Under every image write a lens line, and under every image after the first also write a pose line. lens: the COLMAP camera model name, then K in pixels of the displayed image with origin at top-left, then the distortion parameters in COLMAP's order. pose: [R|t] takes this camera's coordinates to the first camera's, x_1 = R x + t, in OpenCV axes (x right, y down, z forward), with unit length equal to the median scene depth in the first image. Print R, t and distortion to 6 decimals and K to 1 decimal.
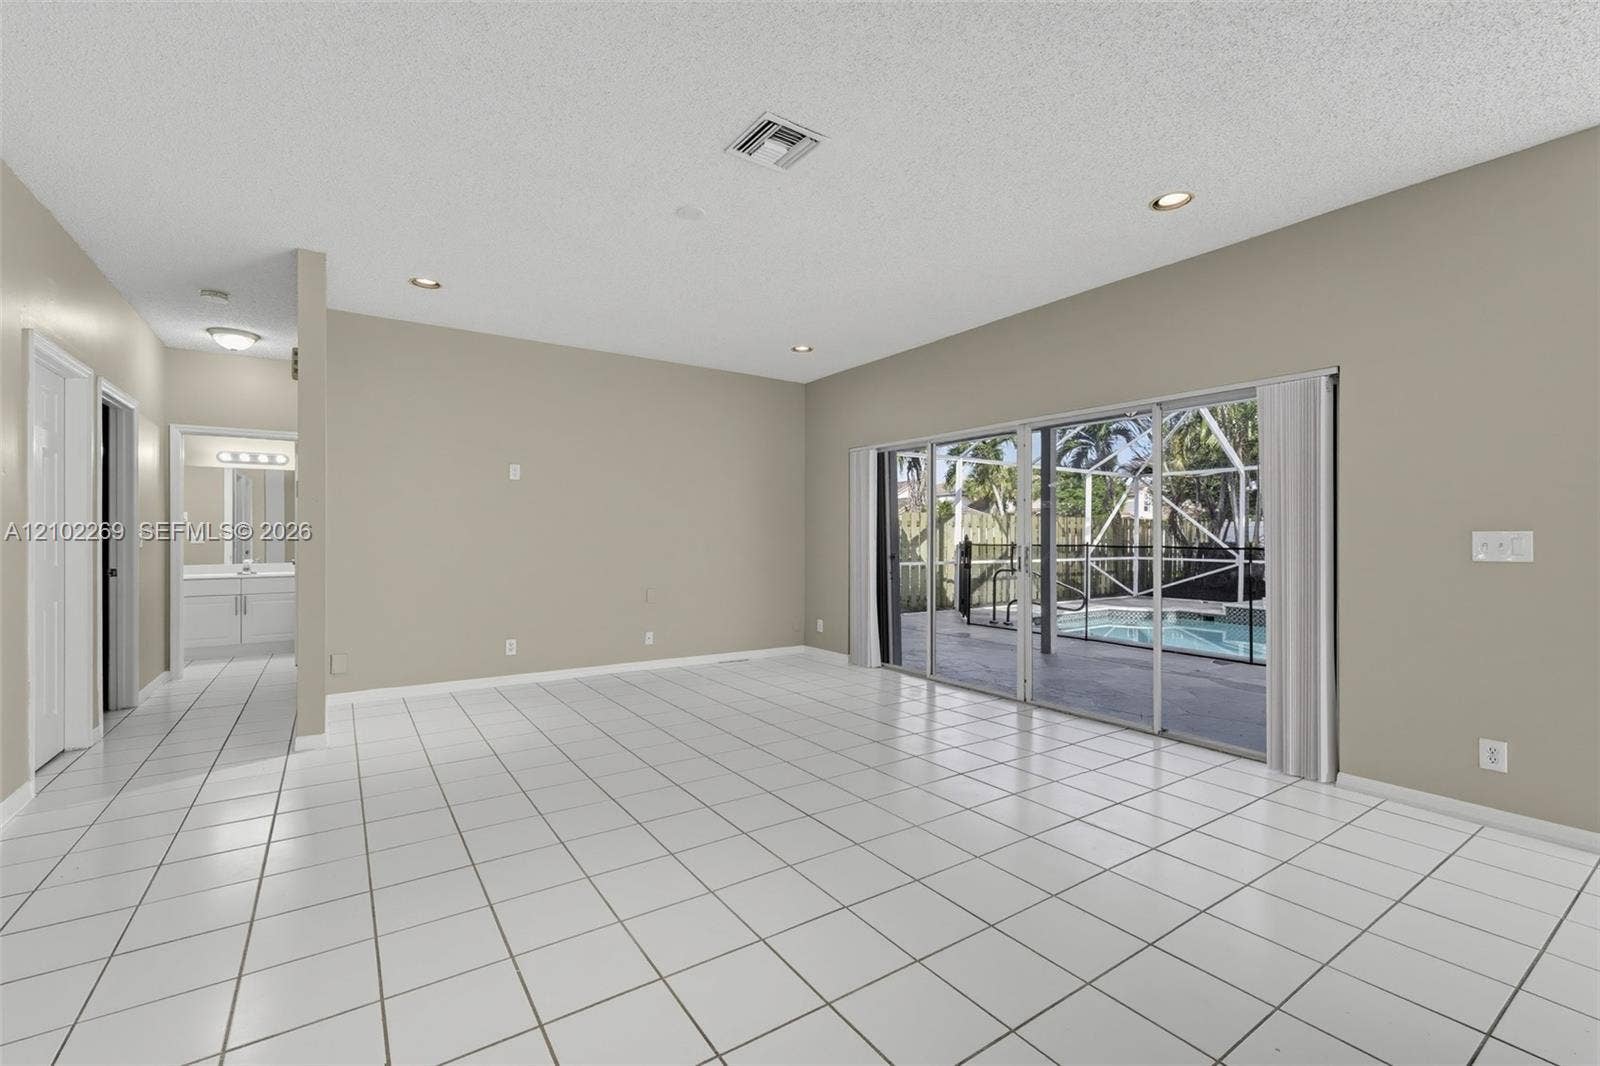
lens RADIAL K [[662.2, 0, 788.7], [0, 662.2, 533.1], [0, 0, 1]] dist [-0.001922, 0.000547]
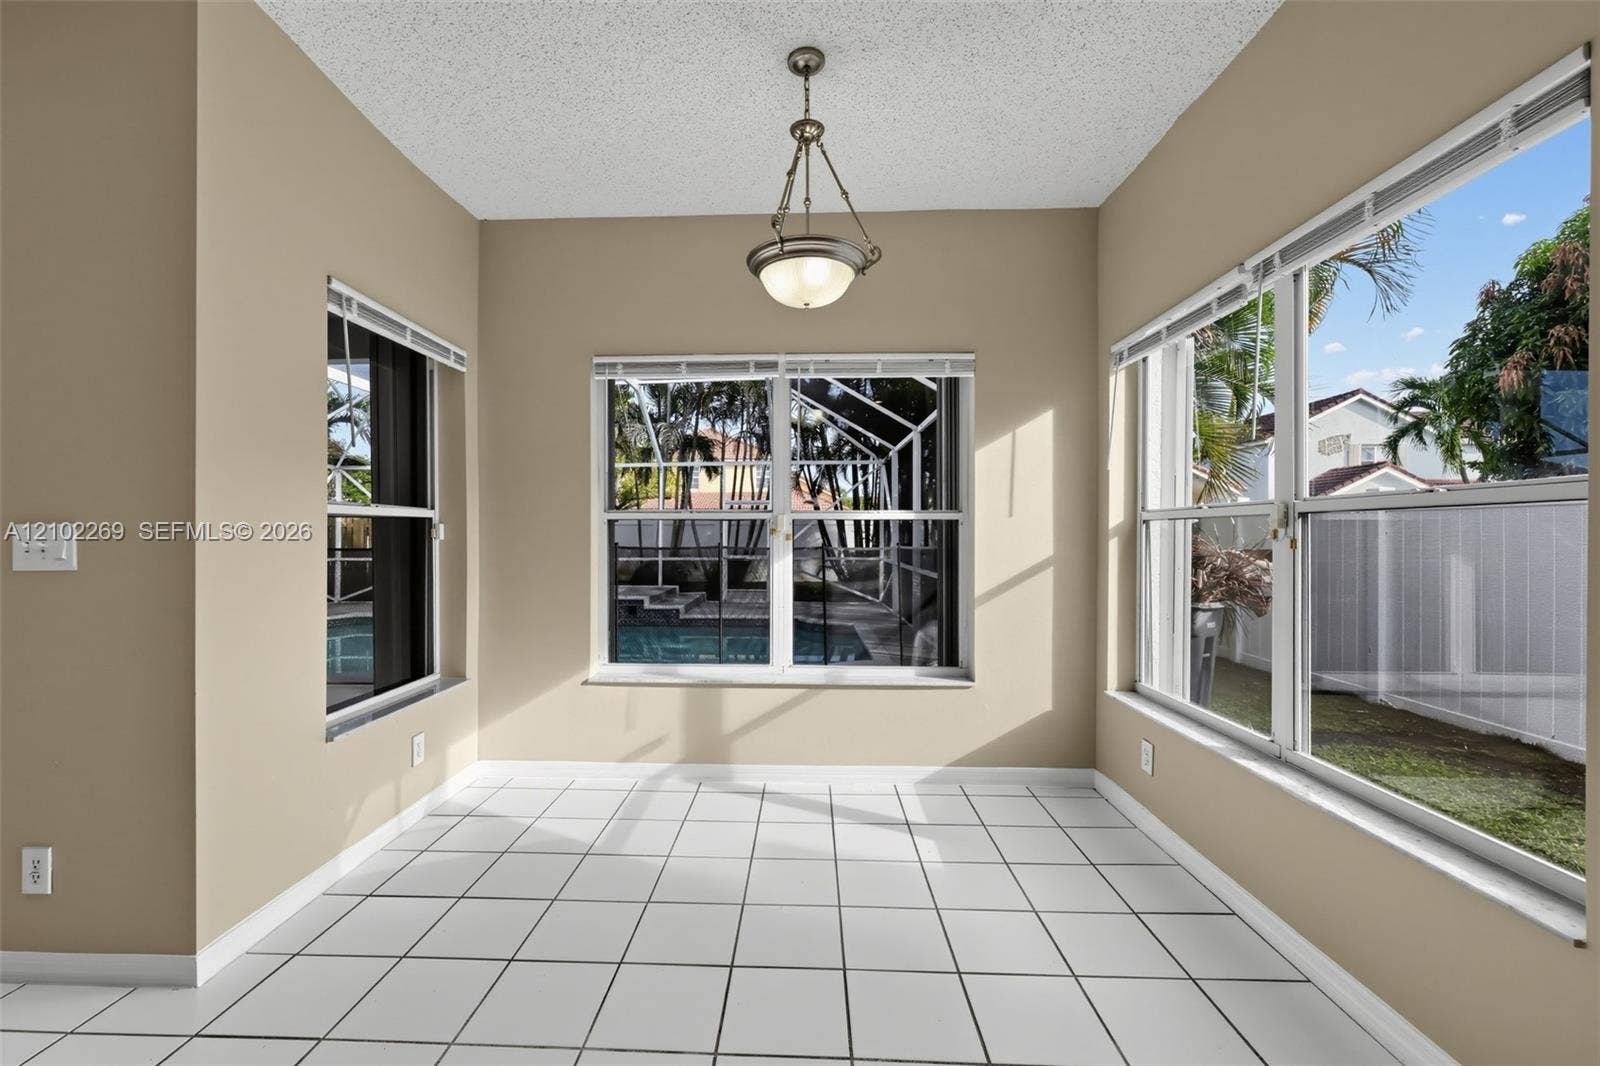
lens RADIAL K [[662.2, 0, 768.0], [0, 662.2, 539.9], [0, 0, 1]] dist [-0.001922, 0.000547]
pose [[0.597222, -0.008491, 0.802031, 0.450556], [-0.000997, 0.999935, 0.011329, 0.002276], [-0.802076, -0.007565, 0.597174, 0.019818]]
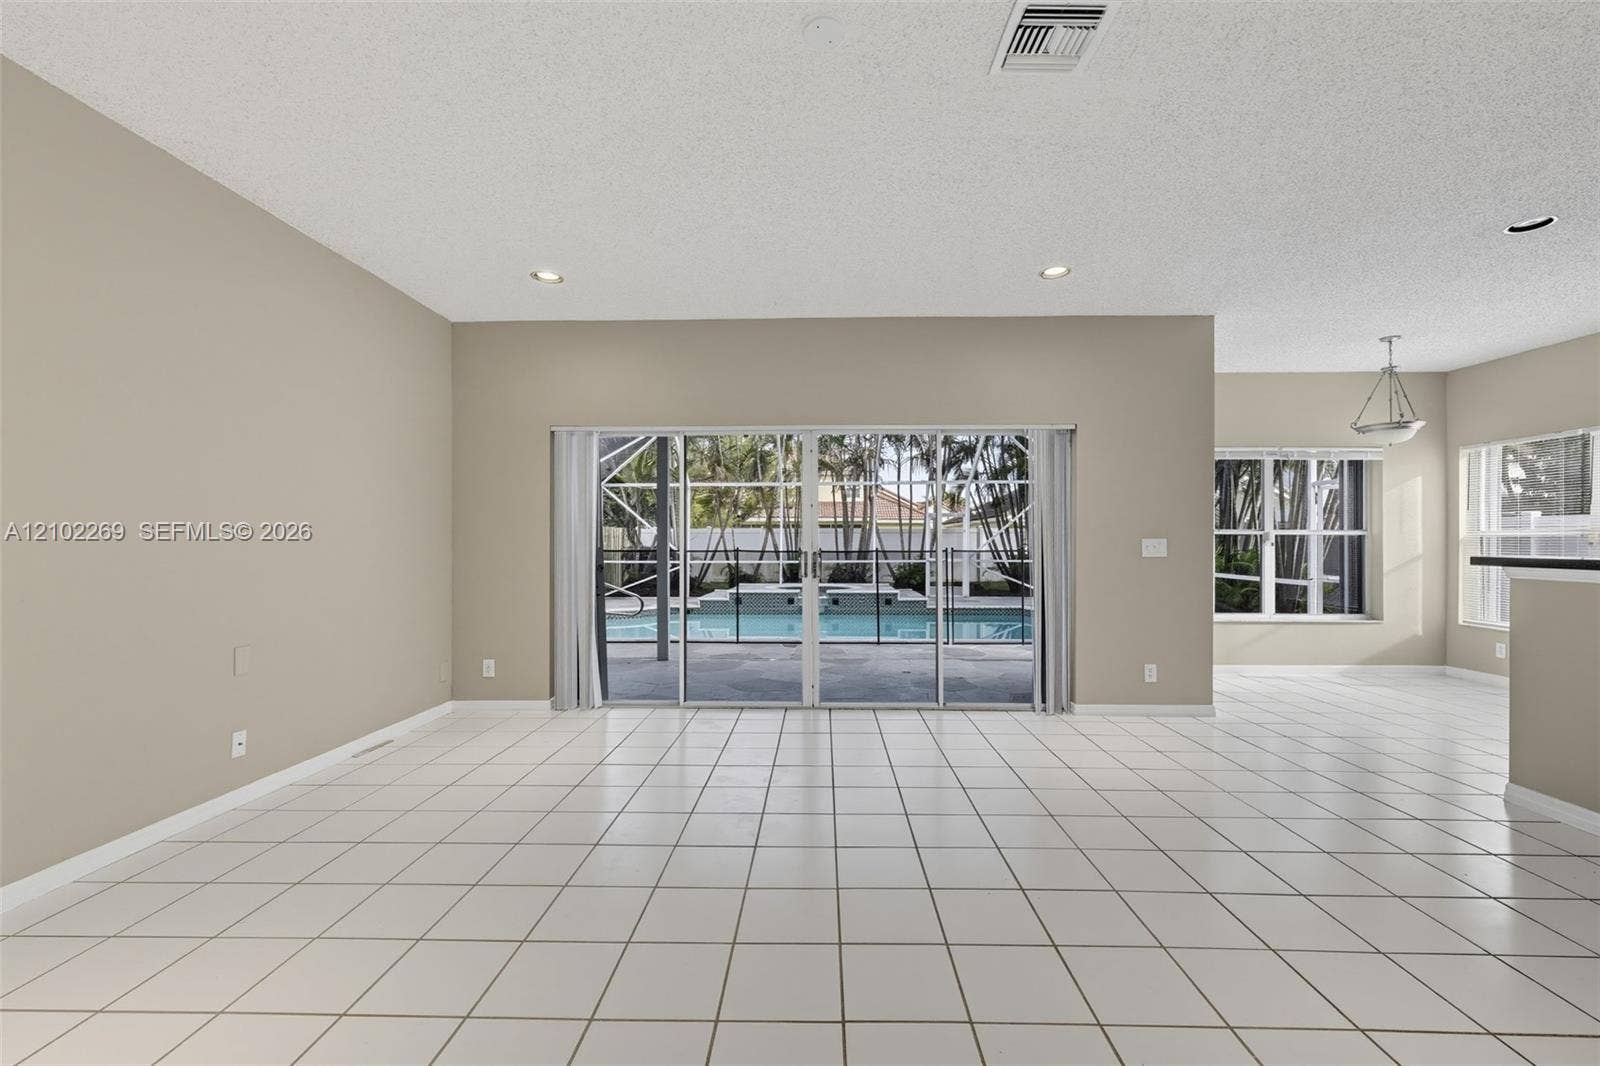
lens RADIAL K [[662.2, 0, 791.7], [0, 662.2, 545.8], [0, 0, 1]] dist [-0.001922, 0.000547]
pose [[0.583153, -0.008972, 0.812313, -0.376676], [-0.002203, 0.999918, 0.012626, -0.001882], [-0.812359, -0.009153, 0.583085, 0.352548]]
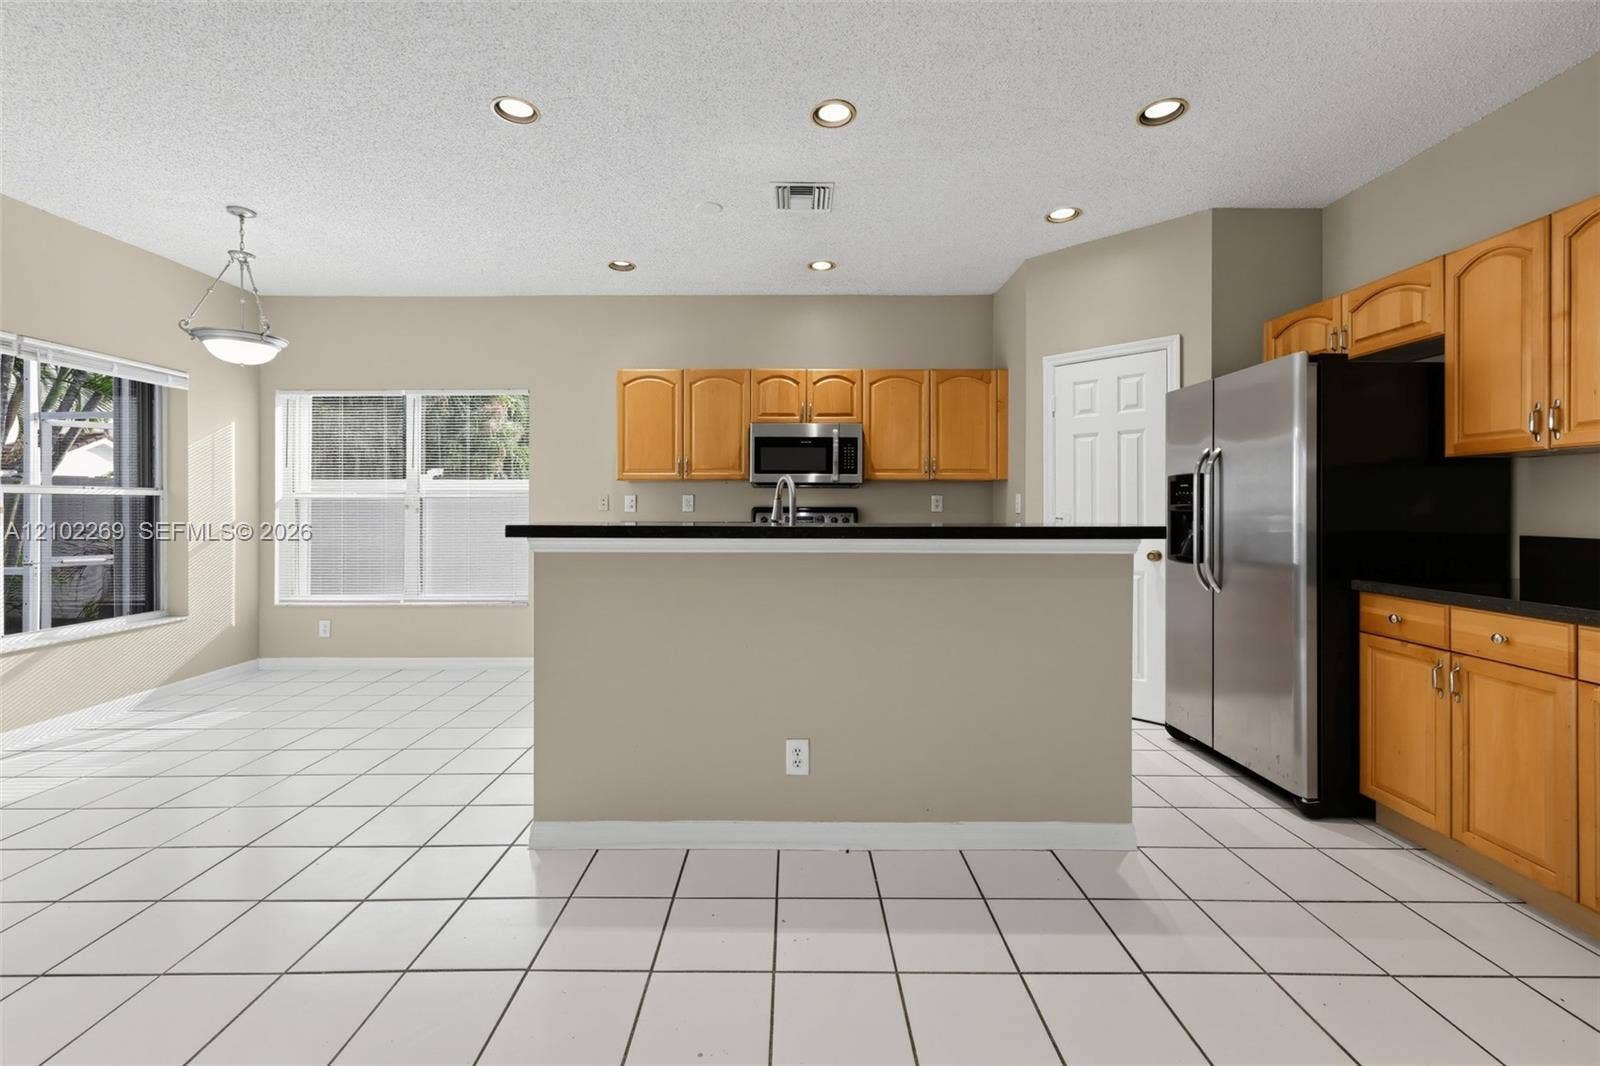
lens RADIAL K [[662.2, 0, 813.6], [0, 662.2, 508.8], [0, 0, 1]] dist [-0.001922, 0.000547]
pose [[-0.837481, -0.006123, 0.546432, 0.010469], [-0.006144, 0.999980, 0.001788, 0.000839], [-0.546432, -0.001860, -0.837501, 0.437862]]
